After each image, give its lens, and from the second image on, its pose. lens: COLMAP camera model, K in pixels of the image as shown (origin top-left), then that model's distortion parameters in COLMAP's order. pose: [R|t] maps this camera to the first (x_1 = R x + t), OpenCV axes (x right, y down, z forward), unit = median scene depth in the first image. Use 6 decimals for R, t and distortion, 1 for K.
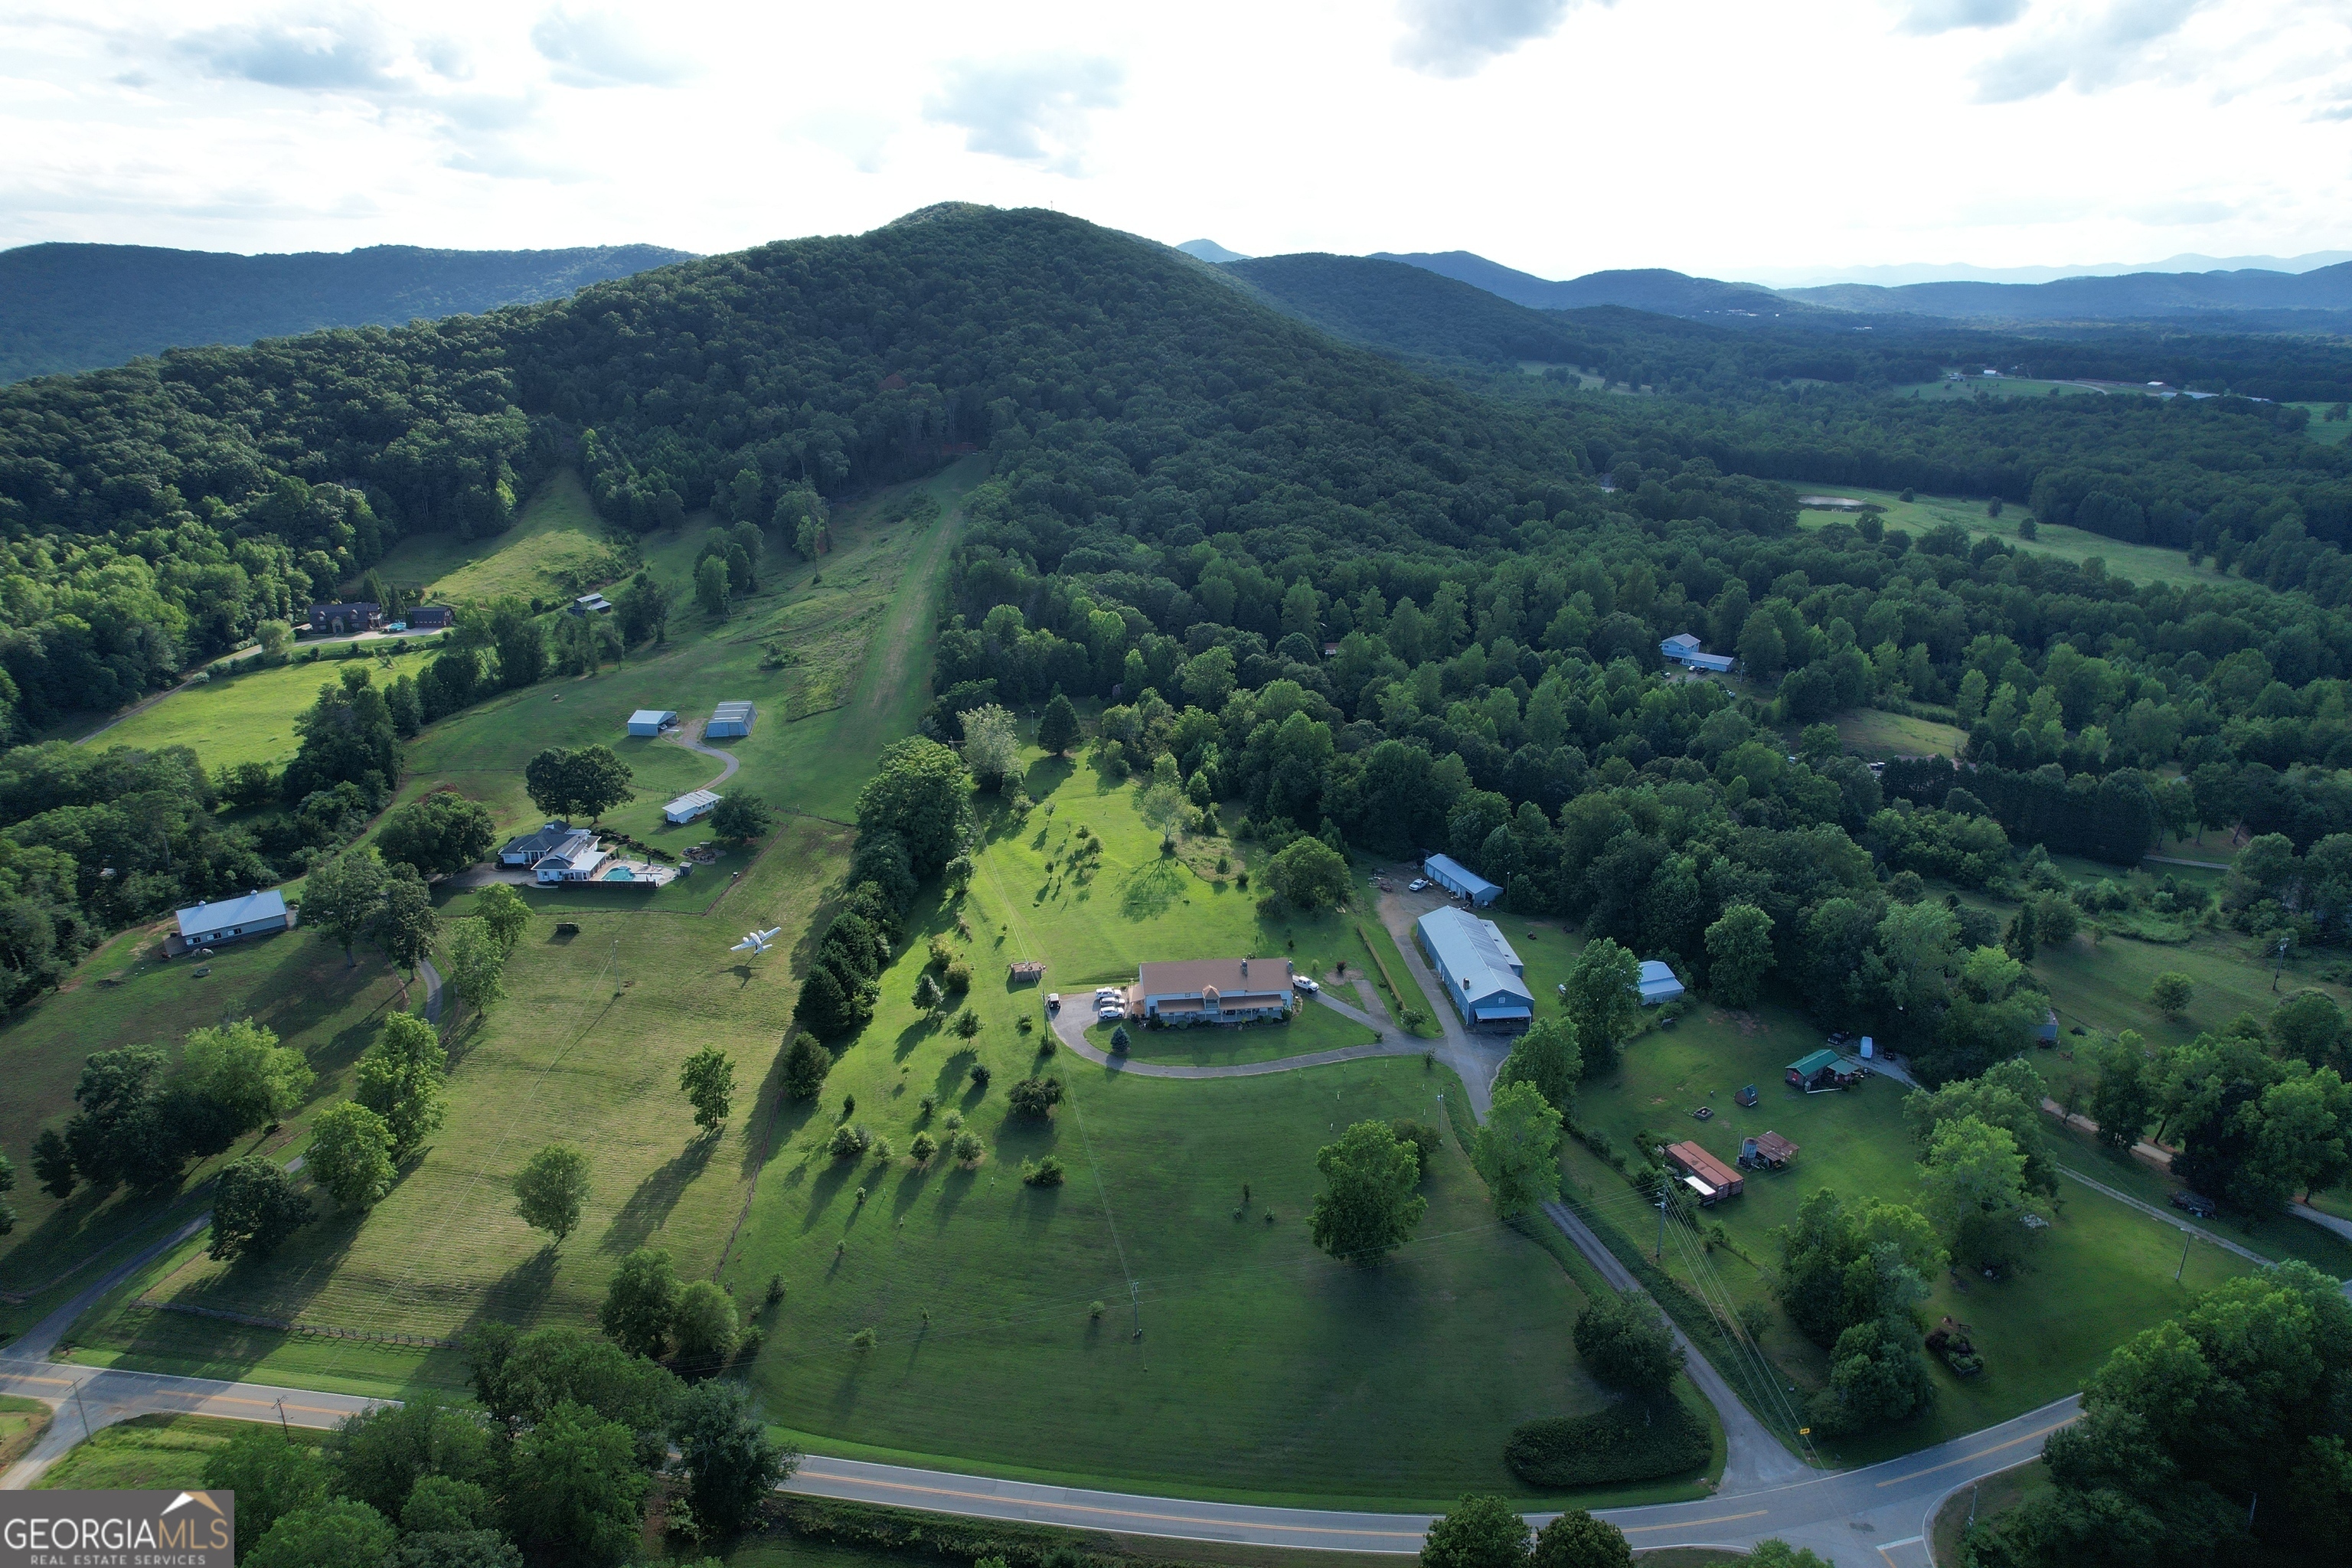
lens RADIAL K [[1532.5, 0, 1176.0], [0, 1532.5, 784.0], [0, 0, 1]] dist [-0.076407, 0.076759]
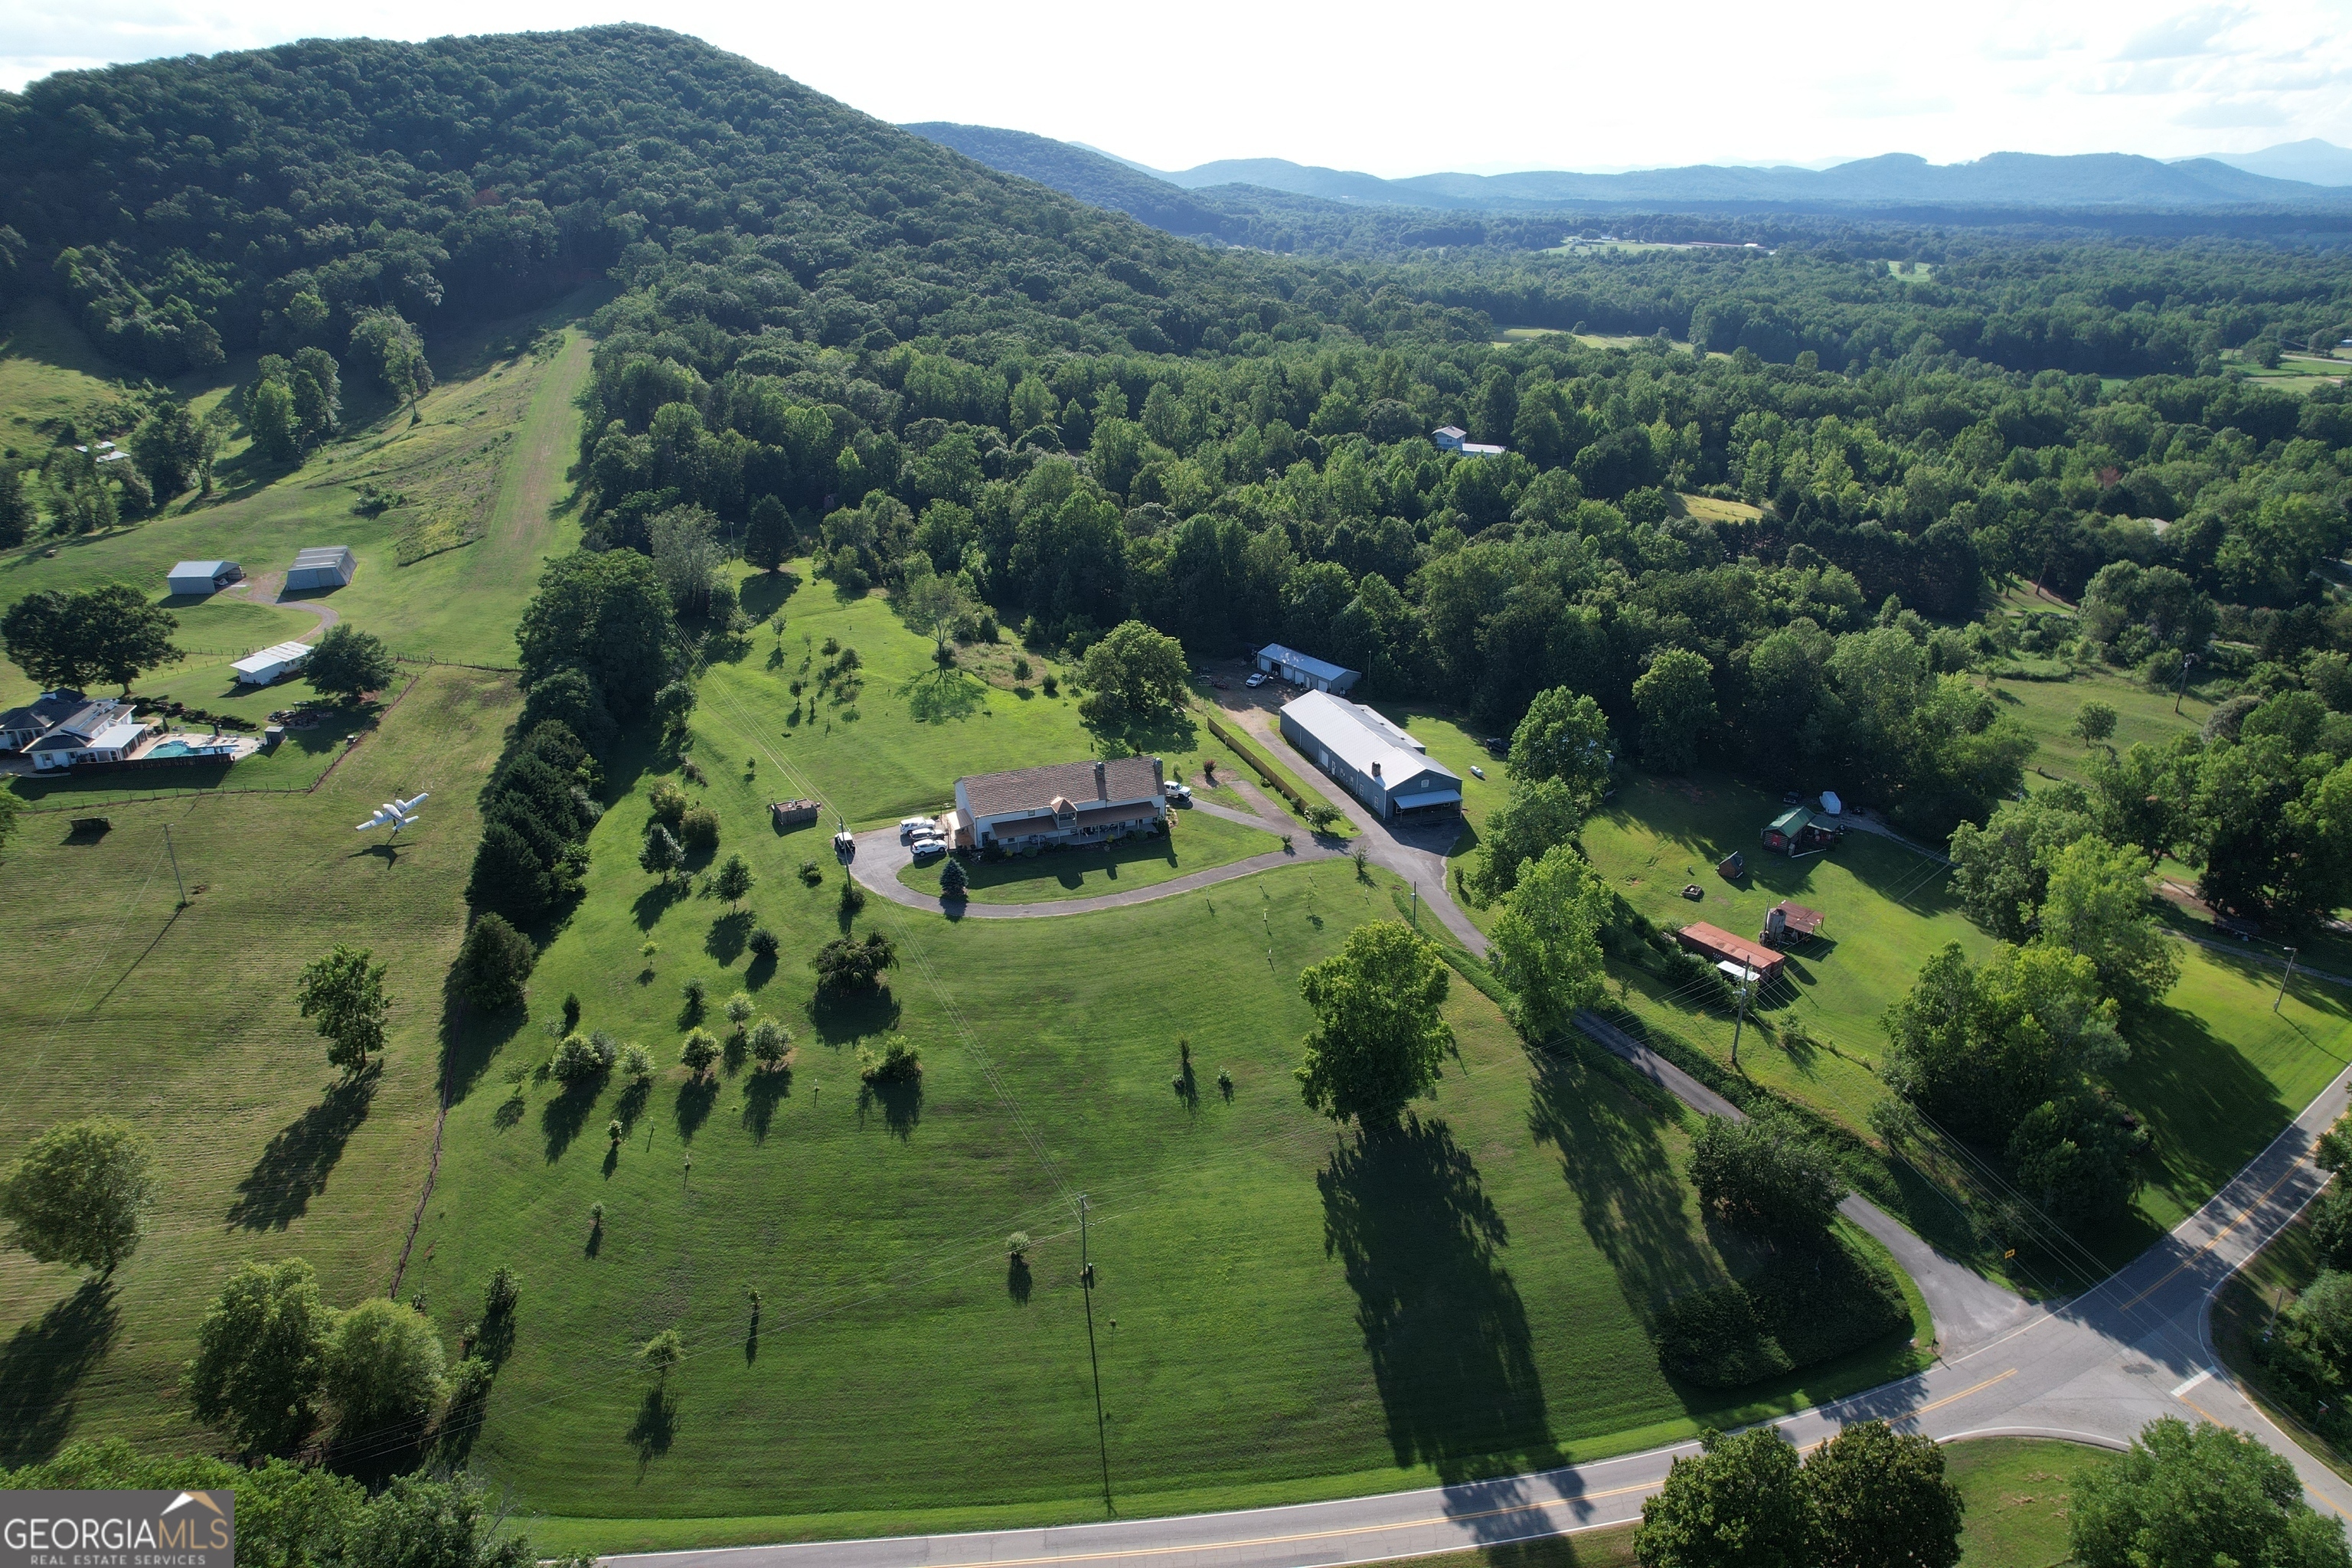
lens RADIAL K [[1532.5, 0, 1176.0], [0, 1532.5, 784.0], [0, 0, 1]] dist [-0.076407, 0.076759]
pose [[0.970314, -0.090912, 0.224110, -0.071050], [0.078790, 0.994932, 0.062471, 0.066789], [-0.228653, -0.042958, 0.972560, 0.211986]]
